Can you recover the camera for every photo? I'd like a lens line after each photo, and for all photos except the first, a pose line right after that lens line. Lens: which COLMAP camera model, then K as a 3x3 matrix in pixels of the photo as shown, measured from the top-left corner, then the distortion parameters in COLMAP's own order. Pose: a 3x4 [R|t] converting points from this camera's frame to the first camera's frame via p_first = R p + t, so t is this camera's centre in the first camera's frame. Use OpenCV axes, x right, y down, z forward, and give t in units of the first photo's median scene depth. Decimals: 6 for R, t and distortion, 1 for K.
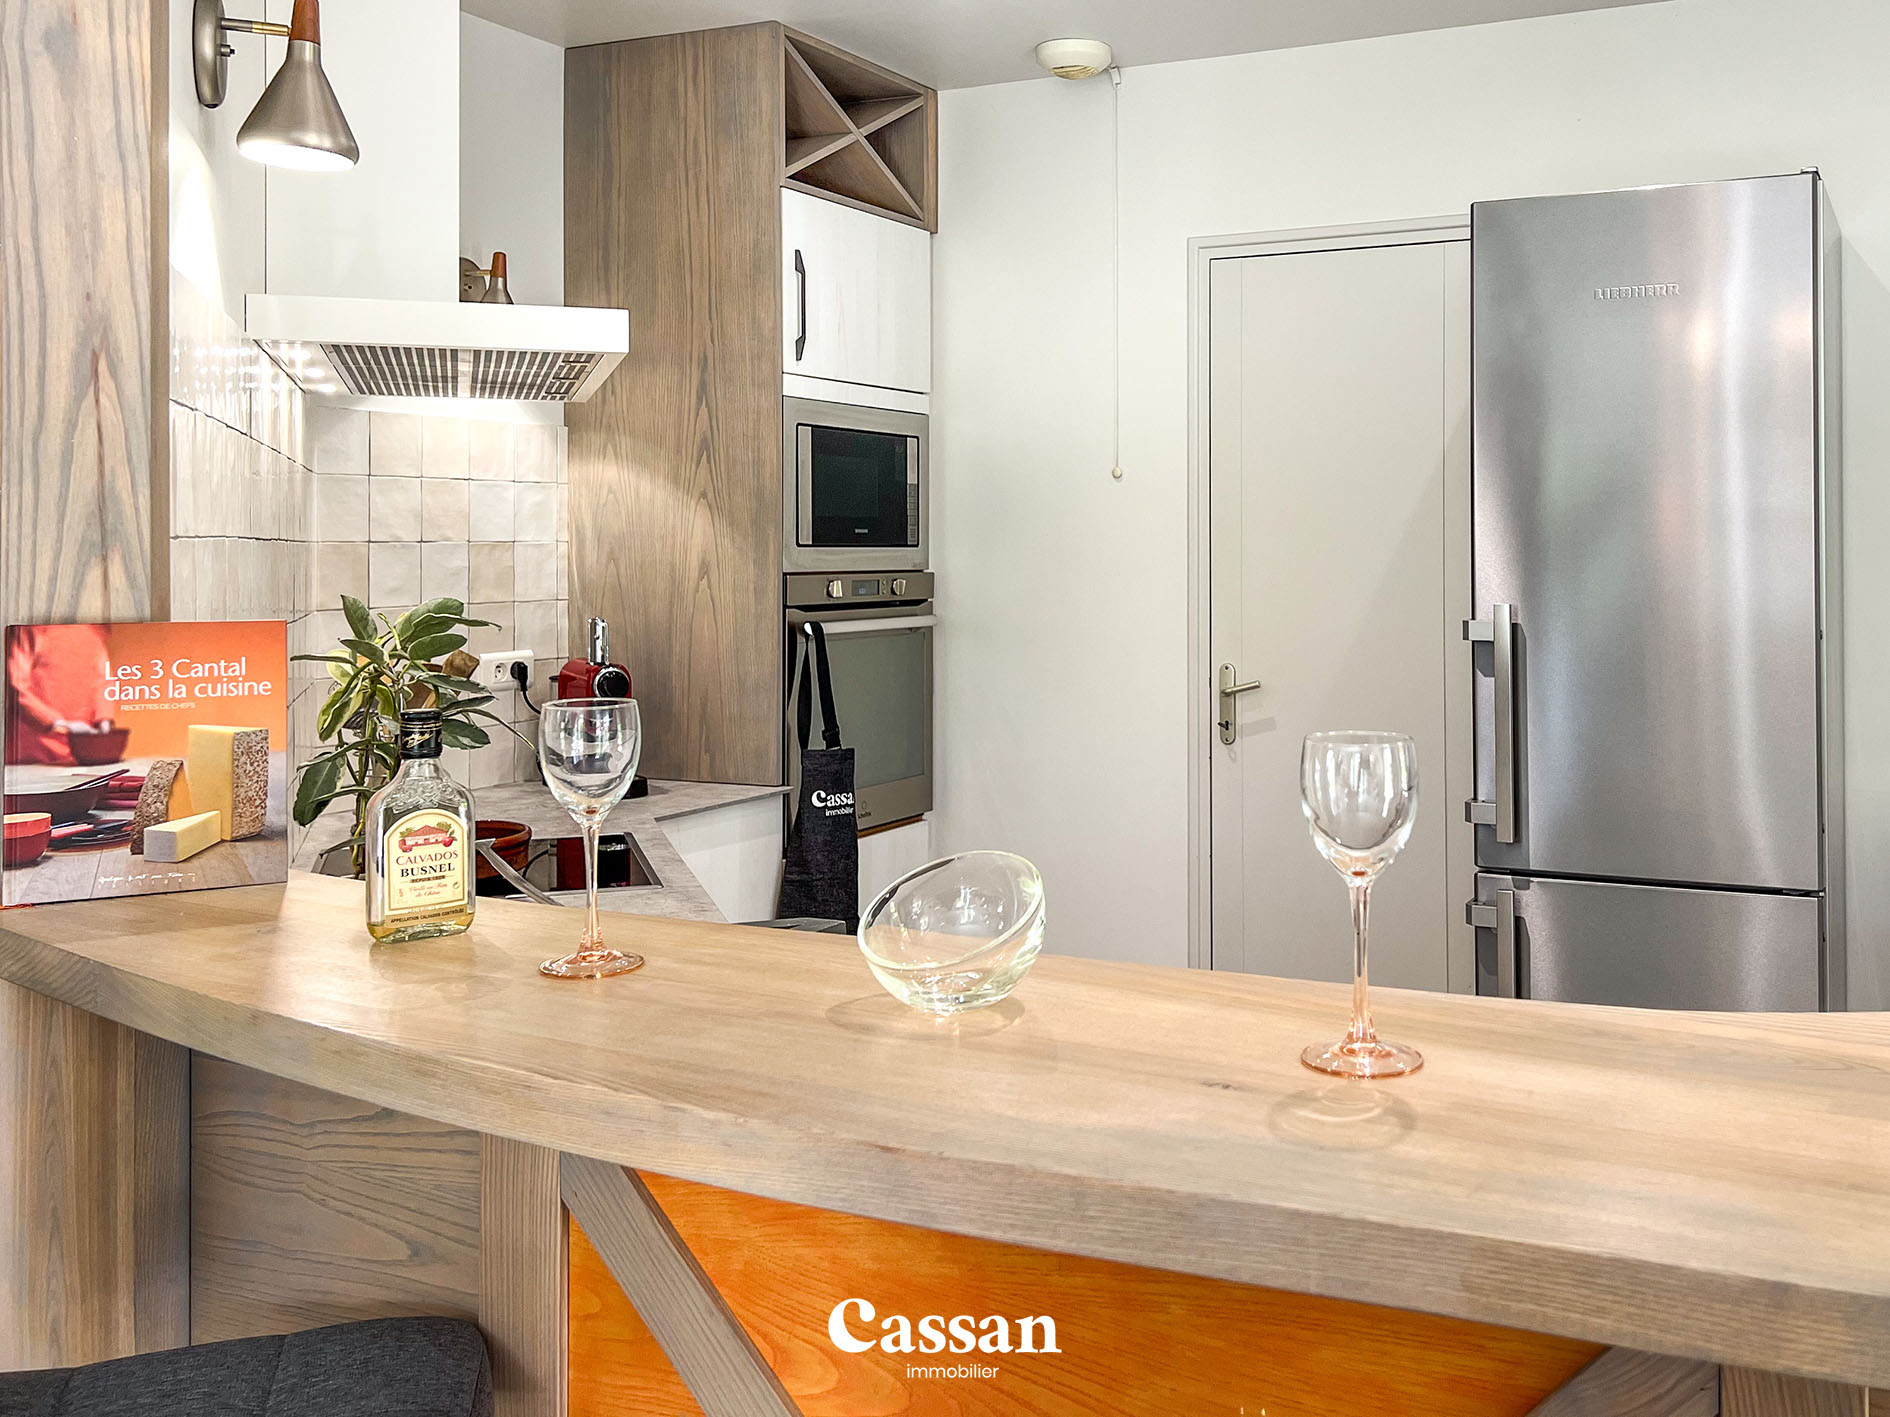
lens RADIAL K [[1783.1, 0, 1072.7], [0, 1783.1, 544.9], [0, 0, 1]] dist [0.061507, -0.018639]
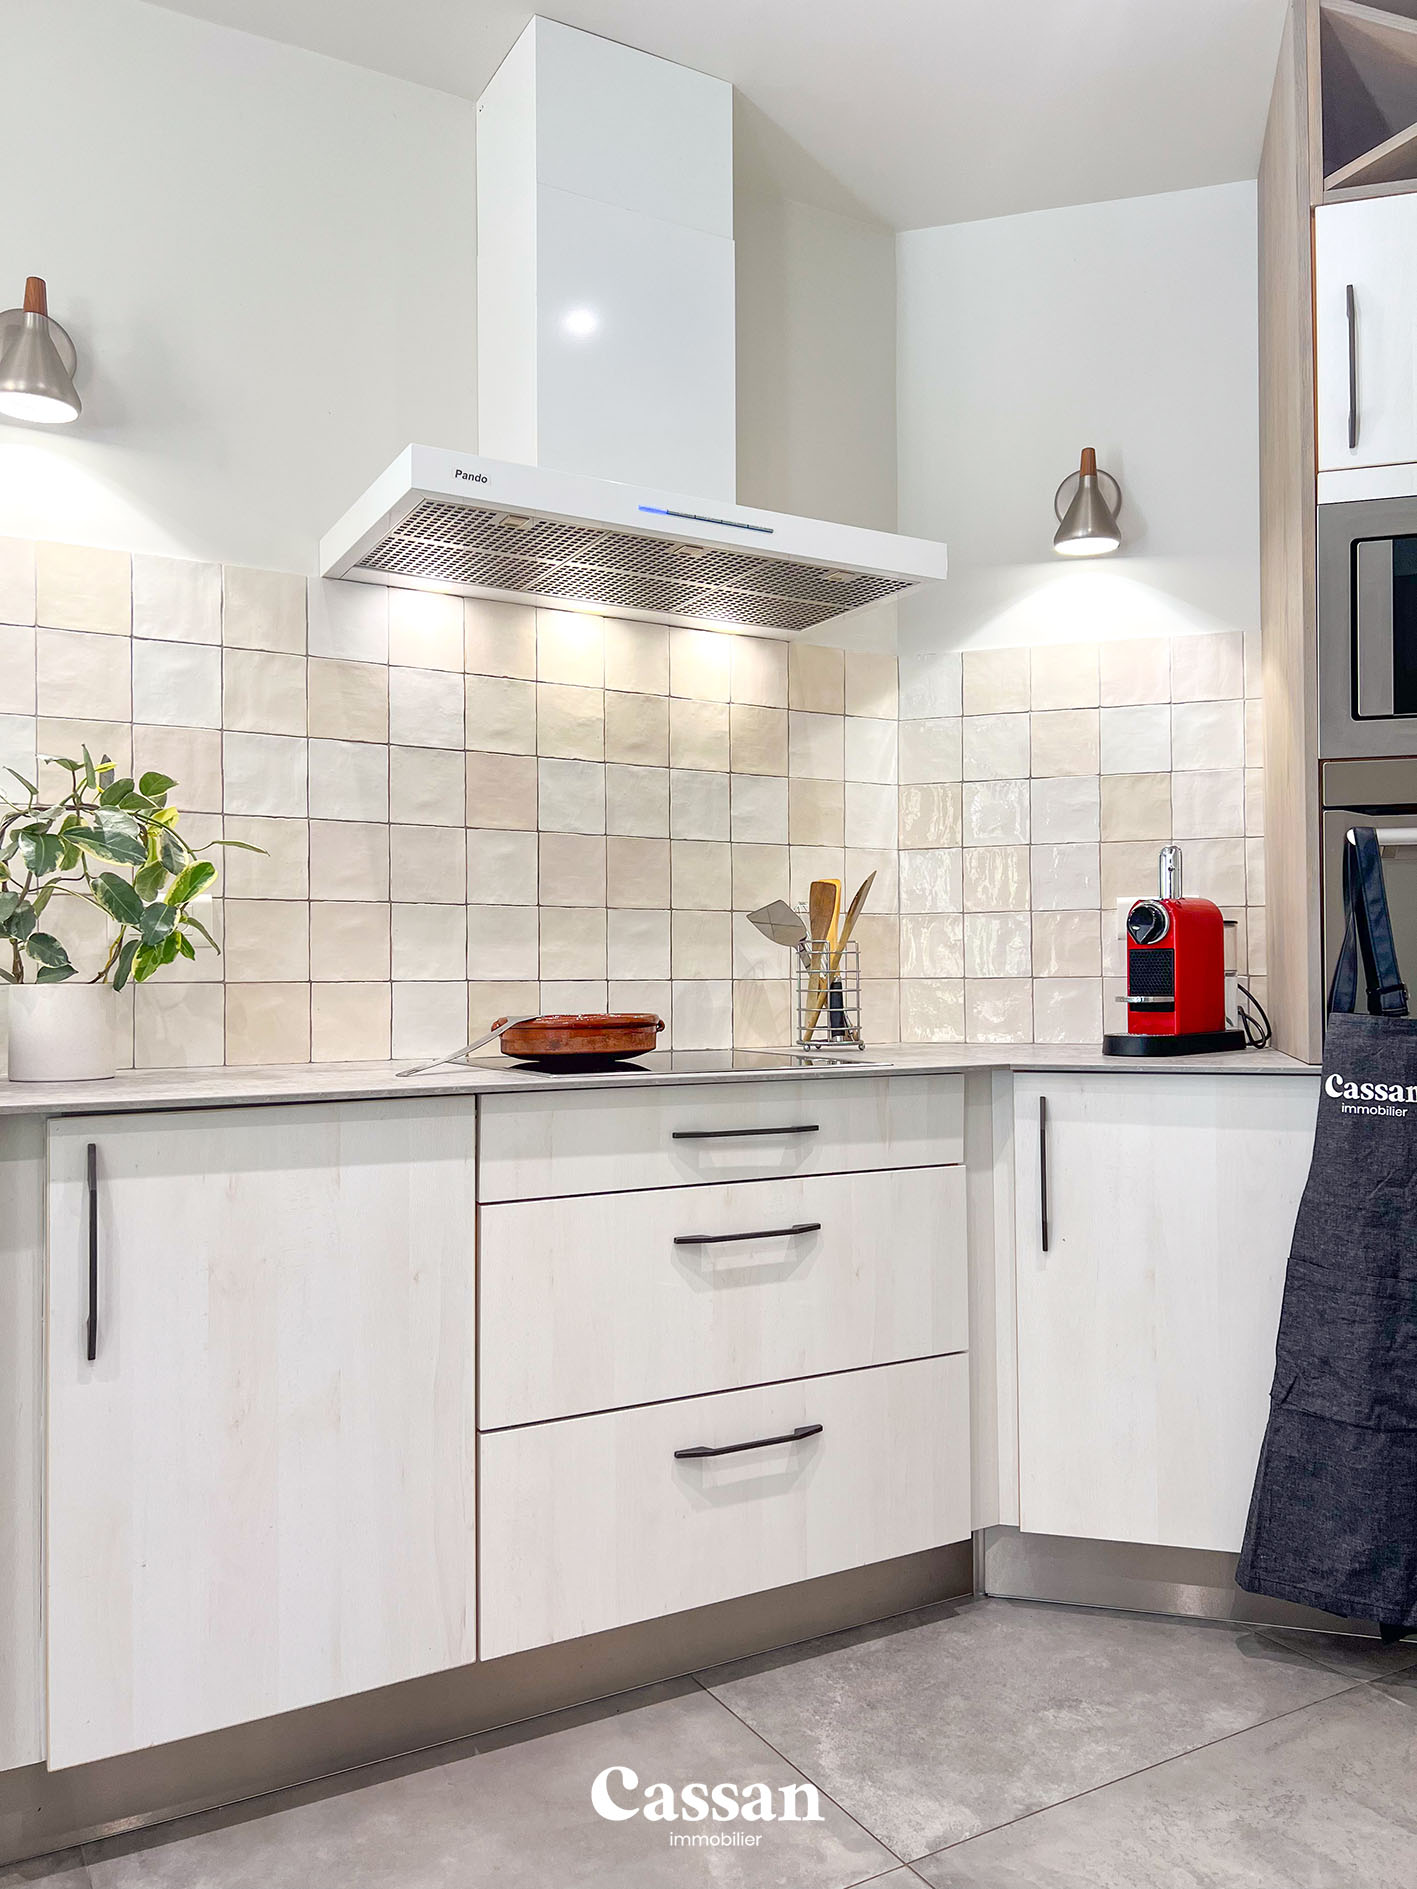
lens RADIAL K [[1416.7, 0, 708.5], [0, 1416.7, 944.5], [0, 0, 1]] dist [0.010970, -0.003042]
pose [[0.199527, -0.018433, -0.979719, 0.822789], [0.007168, 0.999824, -0.017352, 0.237987], [0.979866, -0.003561, 0.199624, 1.633758]]
